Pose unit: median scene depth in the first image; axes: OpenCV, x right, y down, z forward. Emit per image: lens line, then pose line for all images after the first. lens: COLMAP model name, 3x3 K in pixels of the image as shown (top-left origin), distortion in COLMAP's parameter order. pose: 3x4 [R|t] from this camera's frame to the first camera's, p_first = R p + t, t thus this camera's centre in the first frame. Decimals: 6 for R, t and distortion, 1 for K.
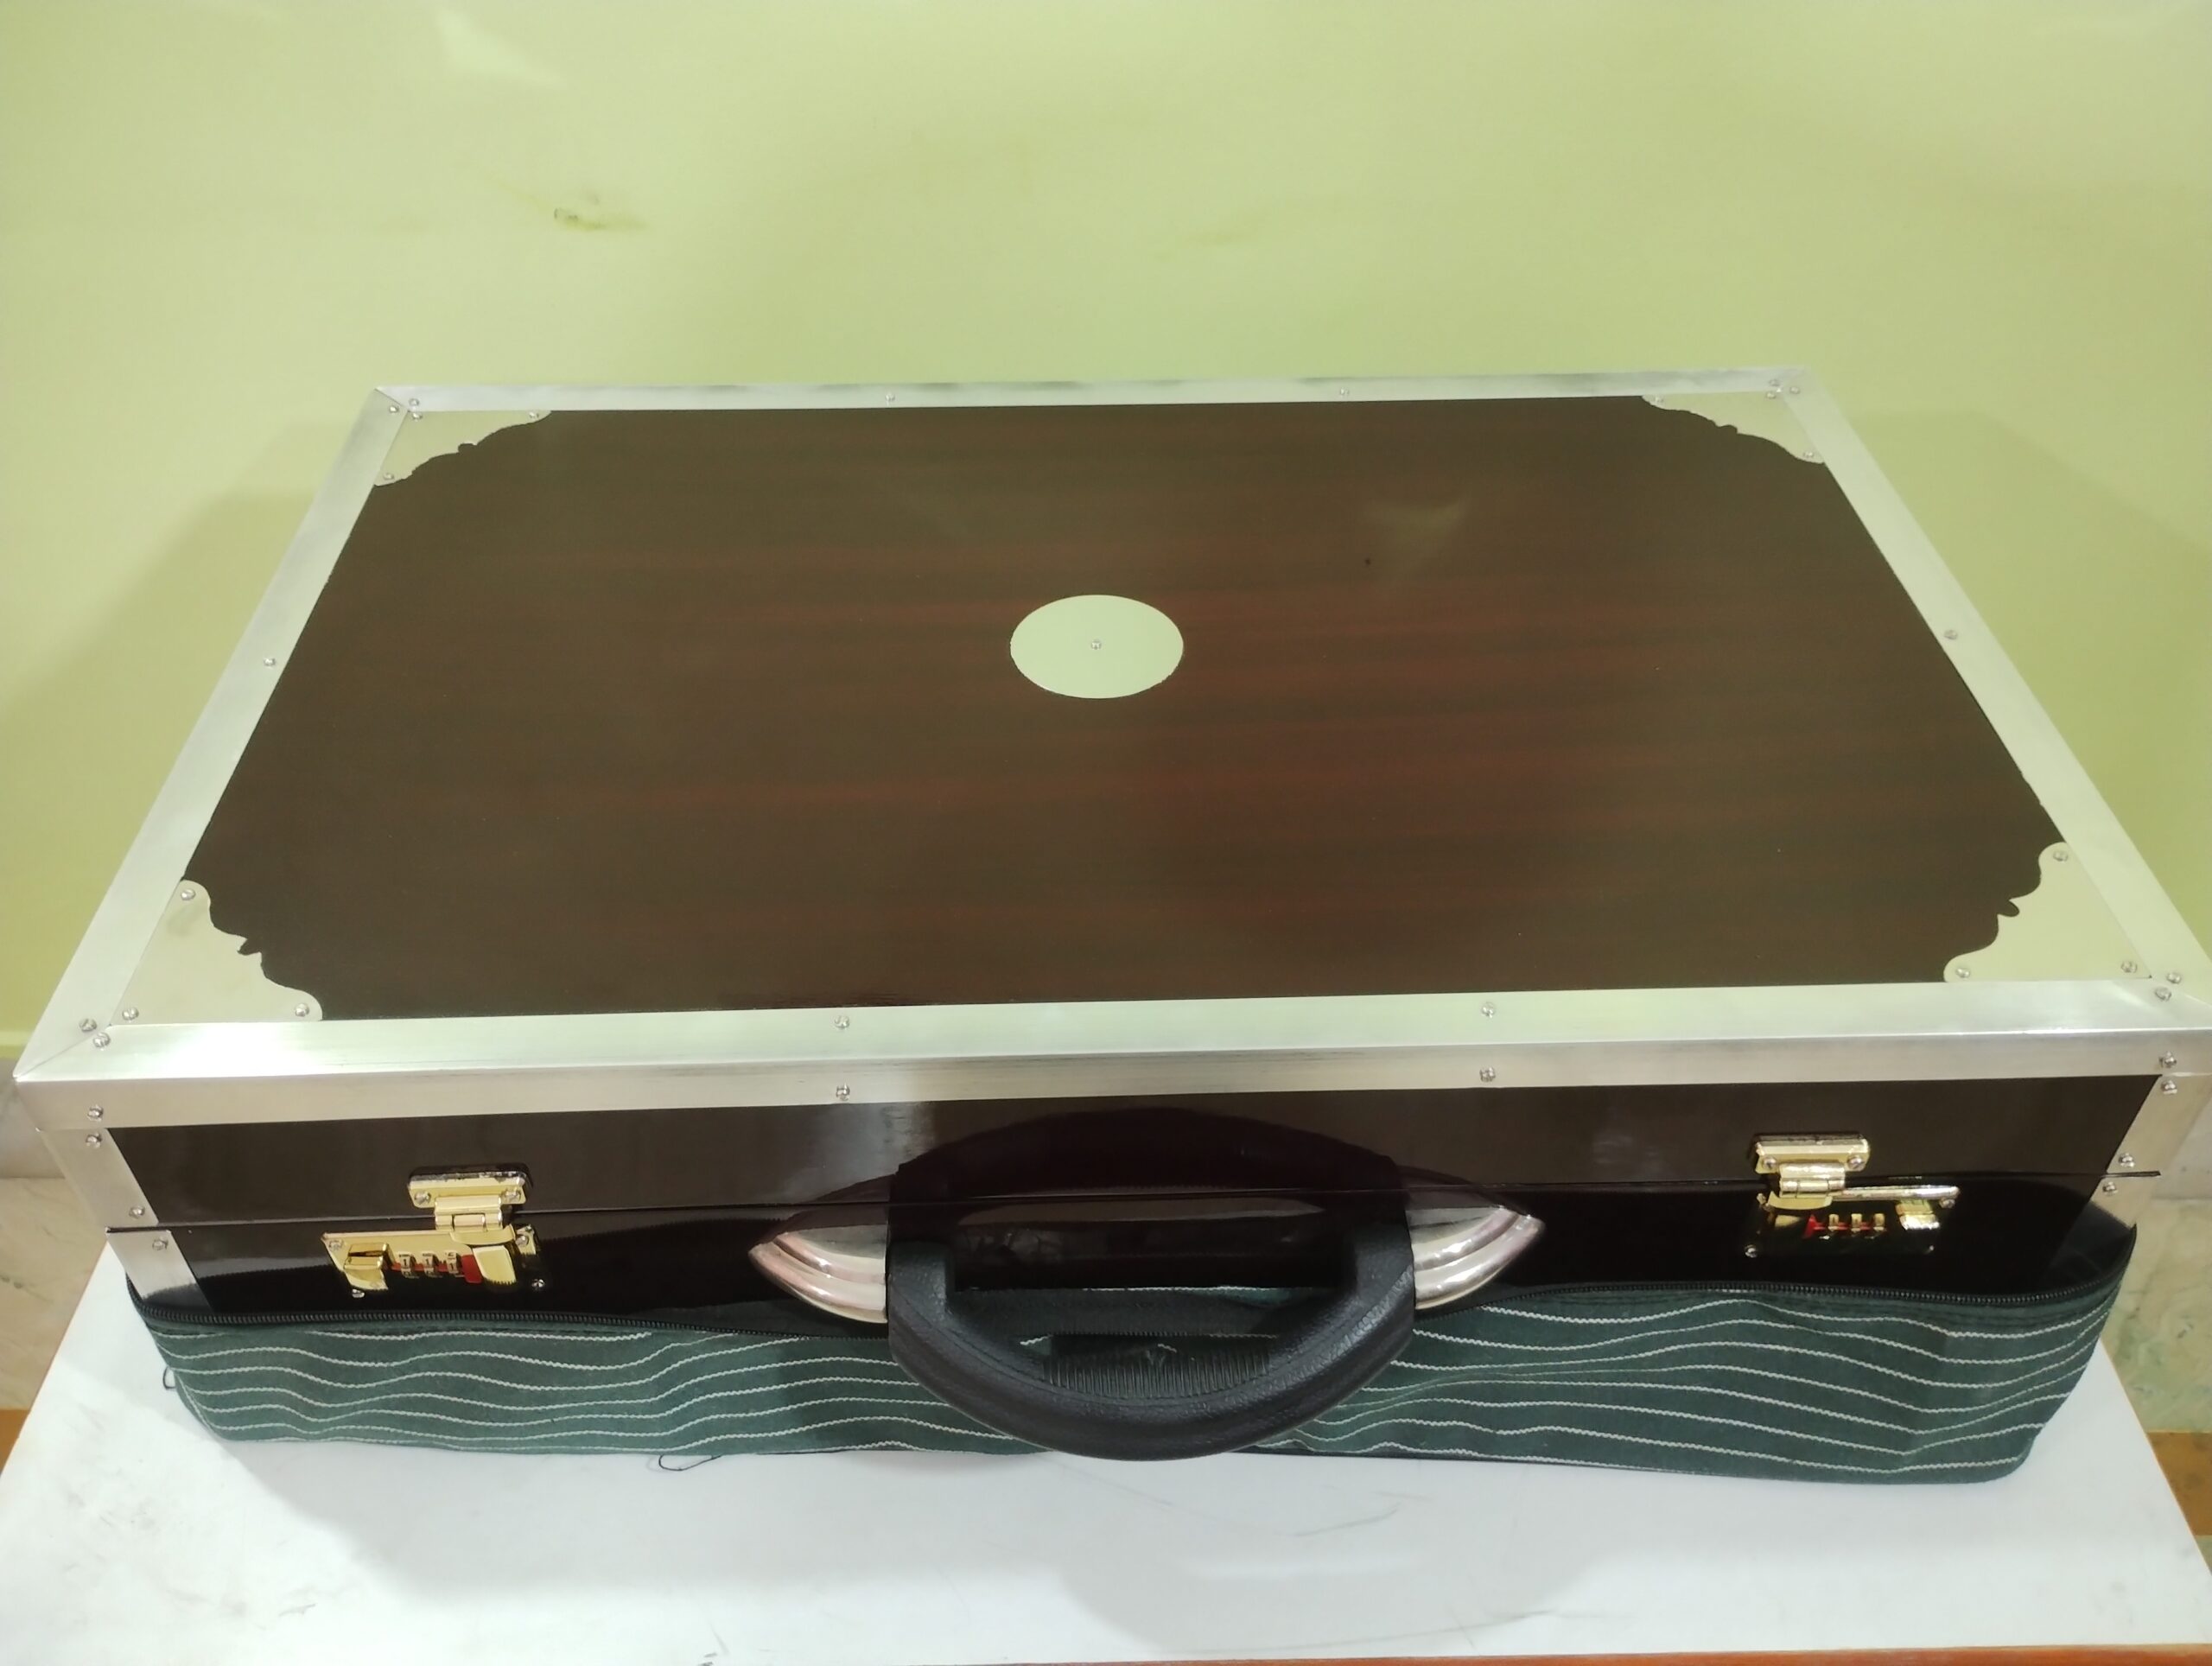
lens RADIAL K [[1850.9, 0, 1091.8], [0, 1850.9, 818.7], [0, 0, 1]] dist [0.066718, -0.093881]
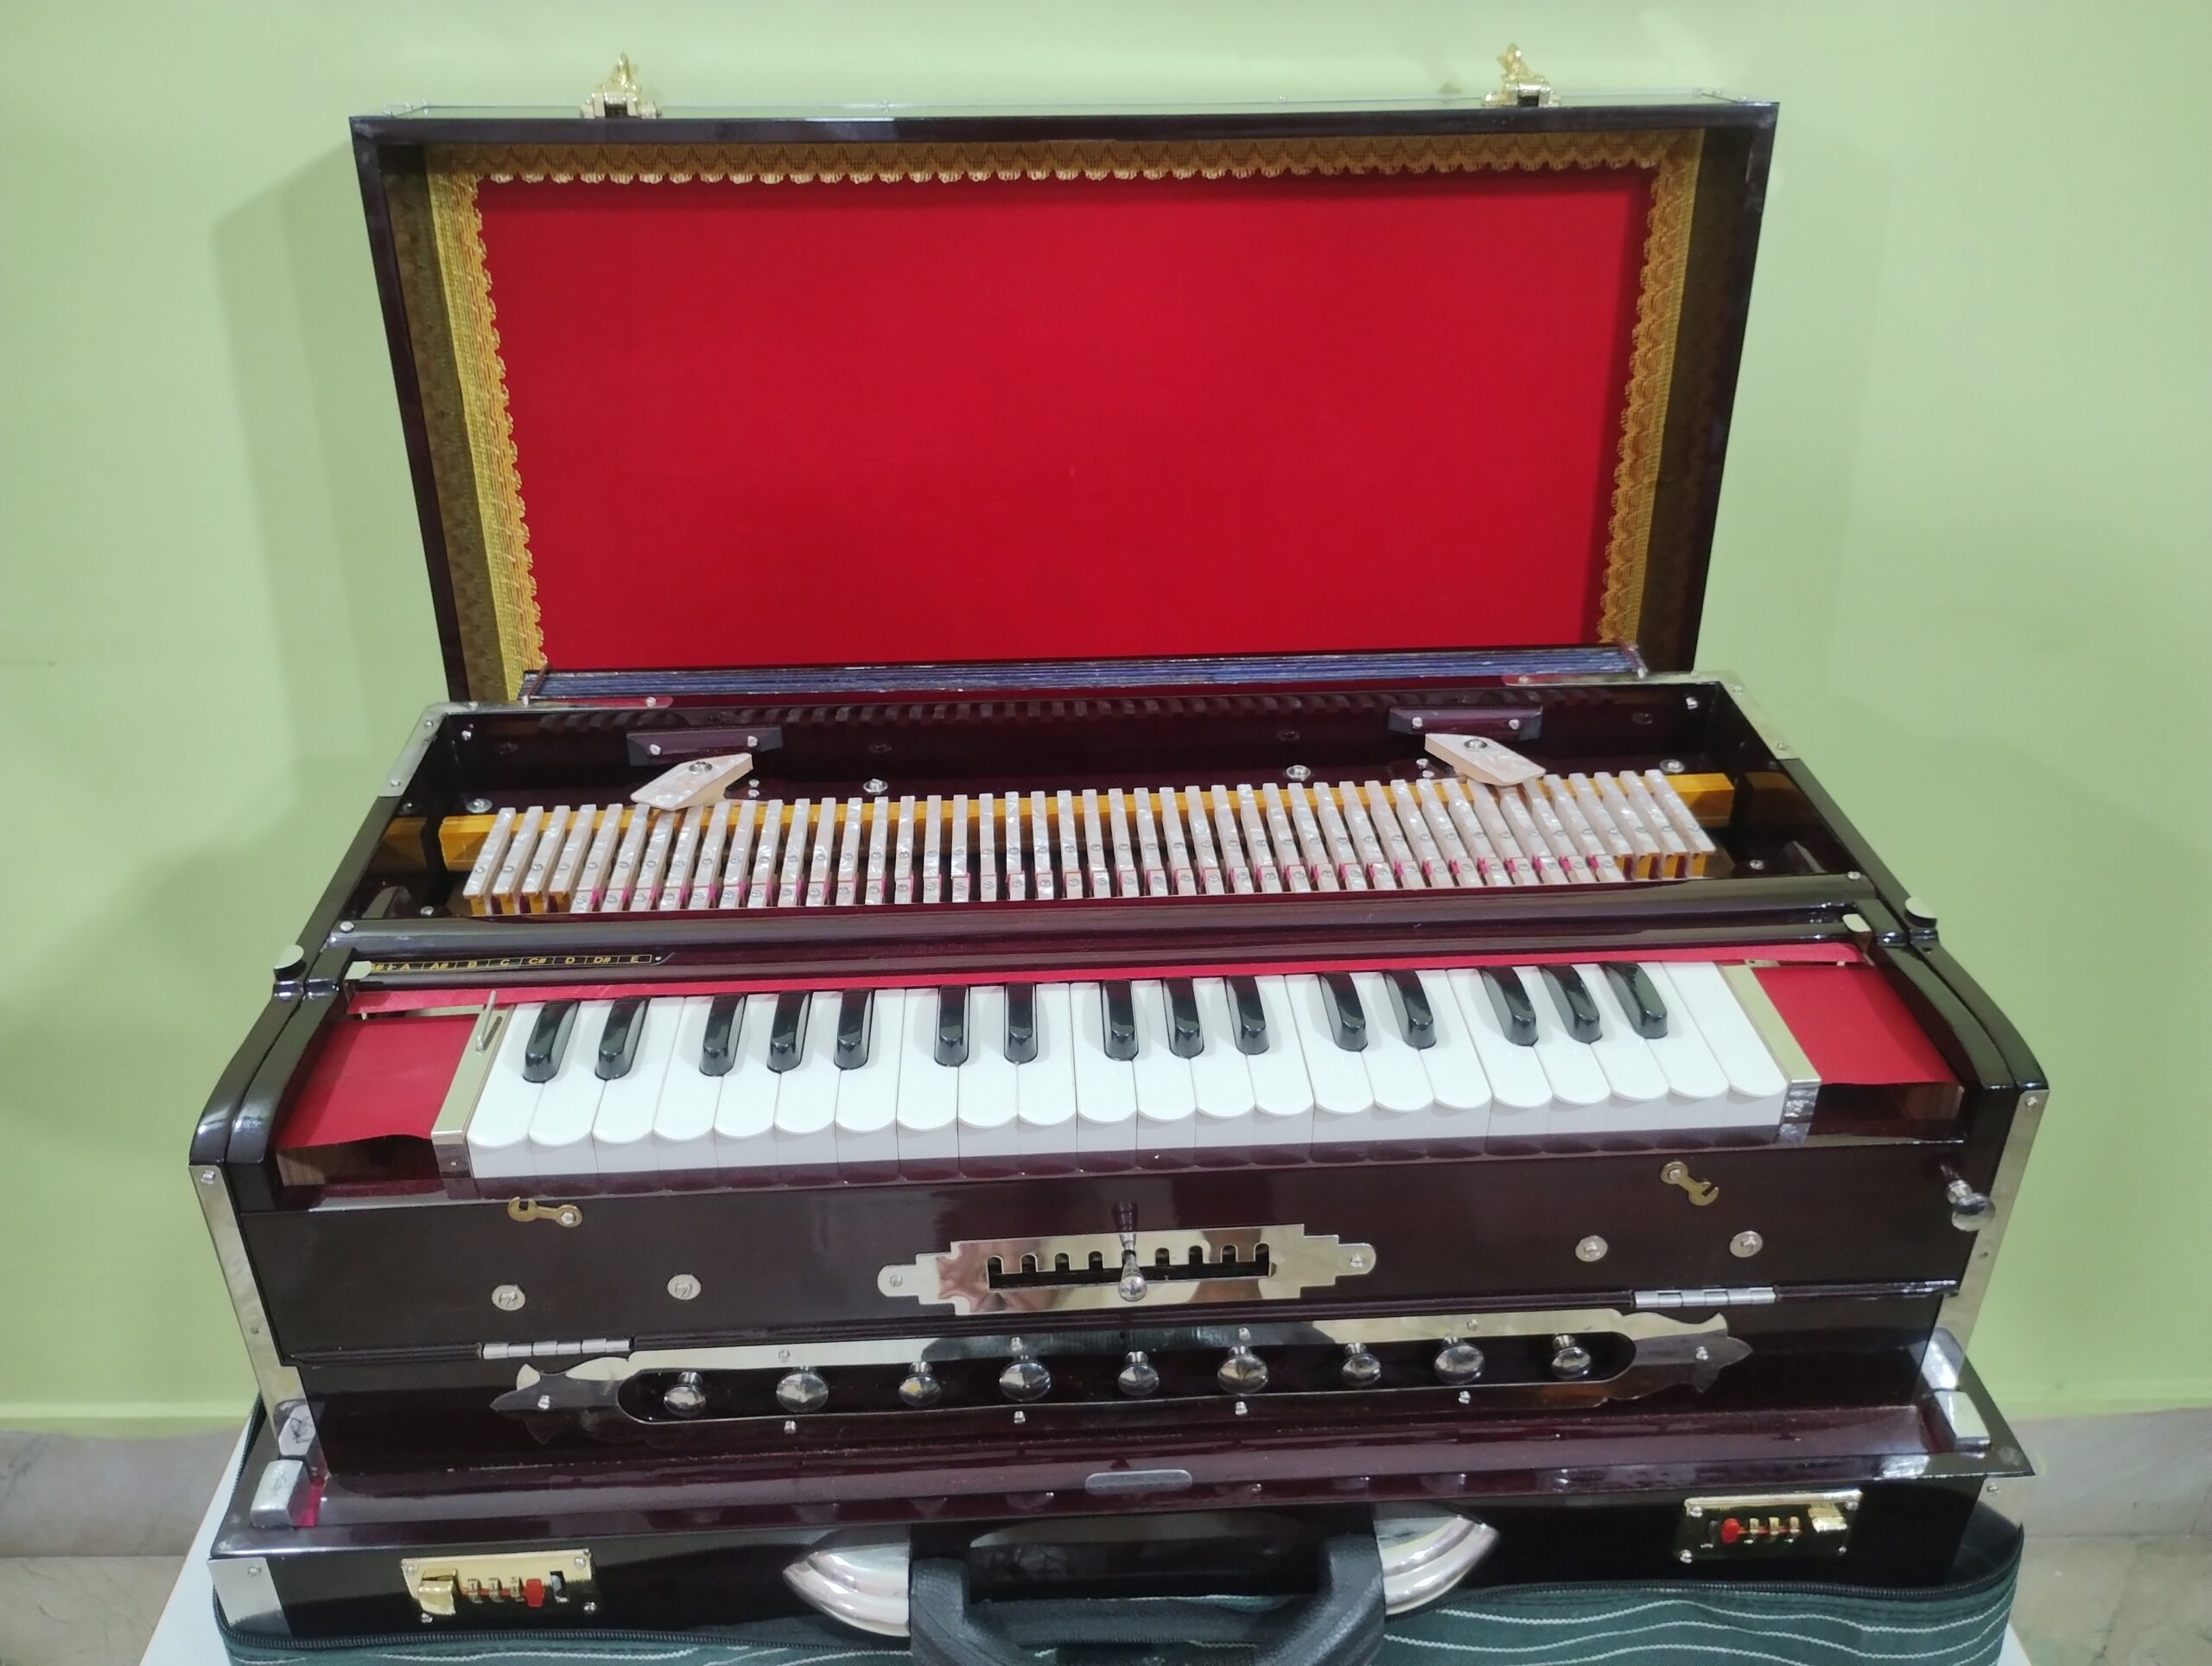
lens RADIAL K [[1850.9, 0, 1090.9], [0, 1850.9, 815.3], [0, 0, 1]] dist [0.066718, -0.093881]
pose [[0.999795, -0.011853, 0.016399, -0.014094], [0.014774, 0.981398, -0.191417, 0.006778], [-0.013825, 0.191620, 0.981372, -0.177696]]
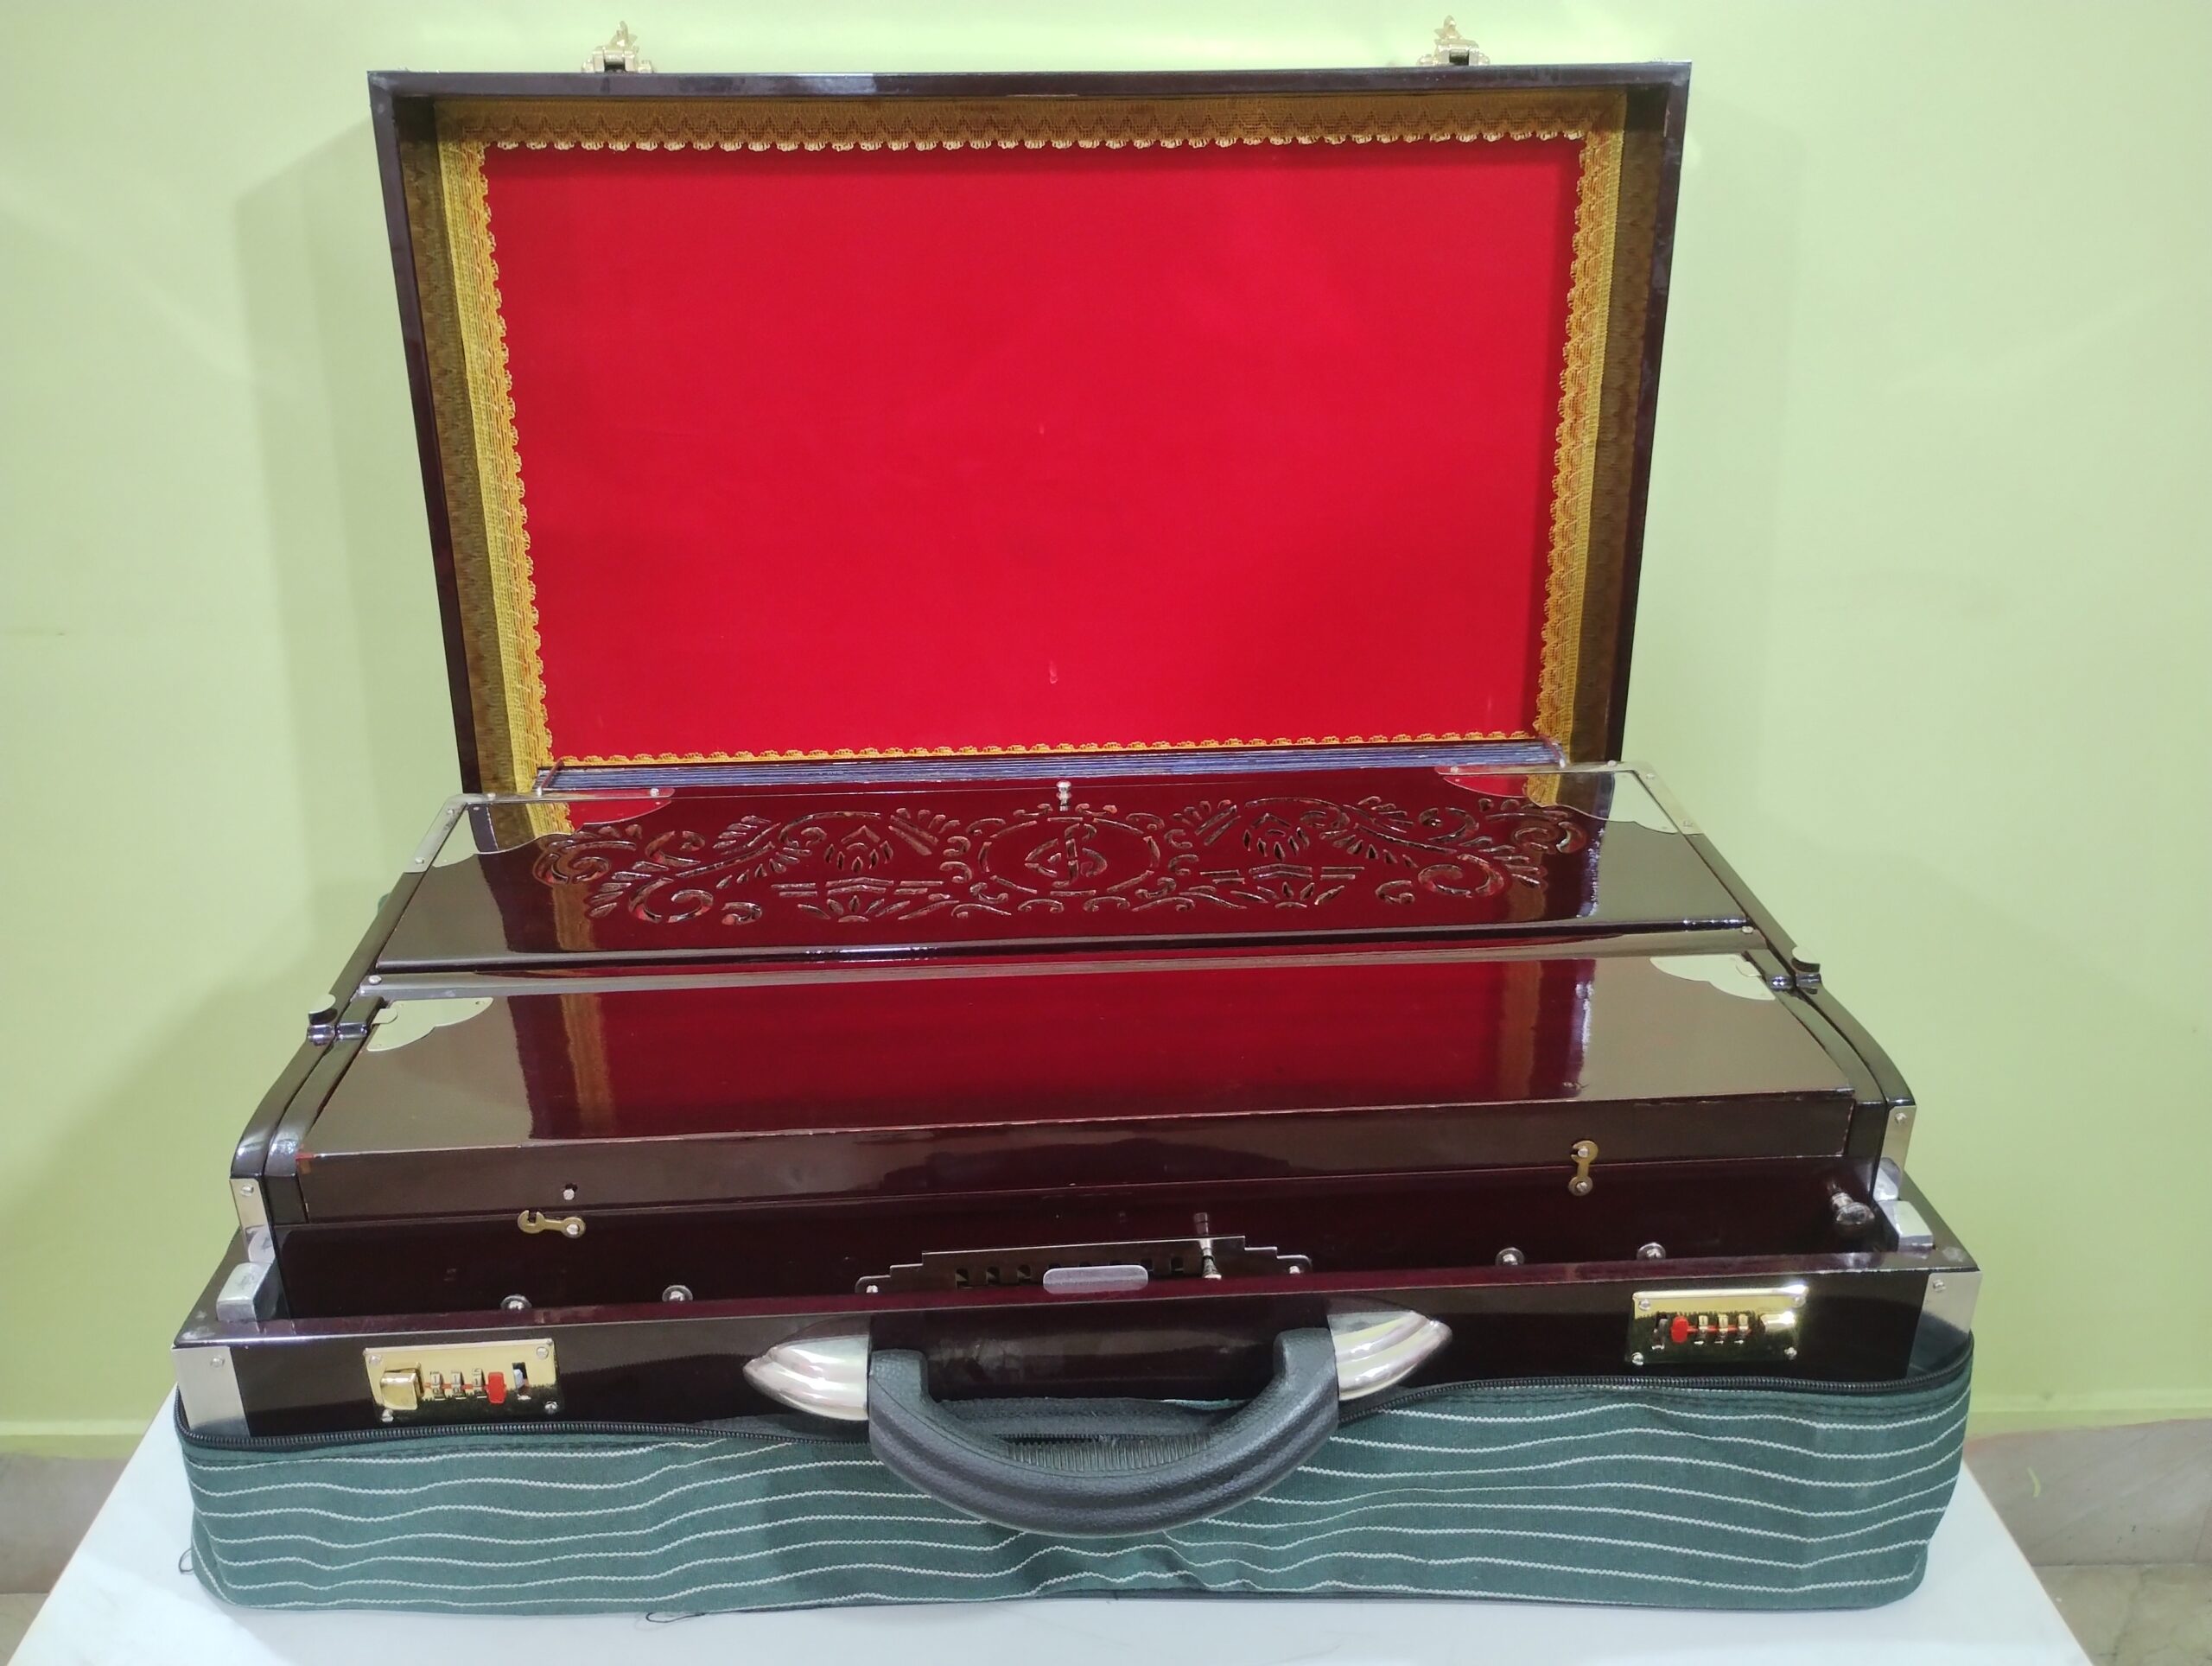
lens RADIAL K [[1850.9, 0, 1094.5], [0, 1850.9, 811.7], [0, 0, 1]] dist [0.066718, -0.093881]
pose [[0.999685, -0.014380, 0.020571, 0.008033], [0.019874, 0.954072, -0.298917, 0.251338], [-0.015328, 0.299231, 0.954058, -0.170078]]
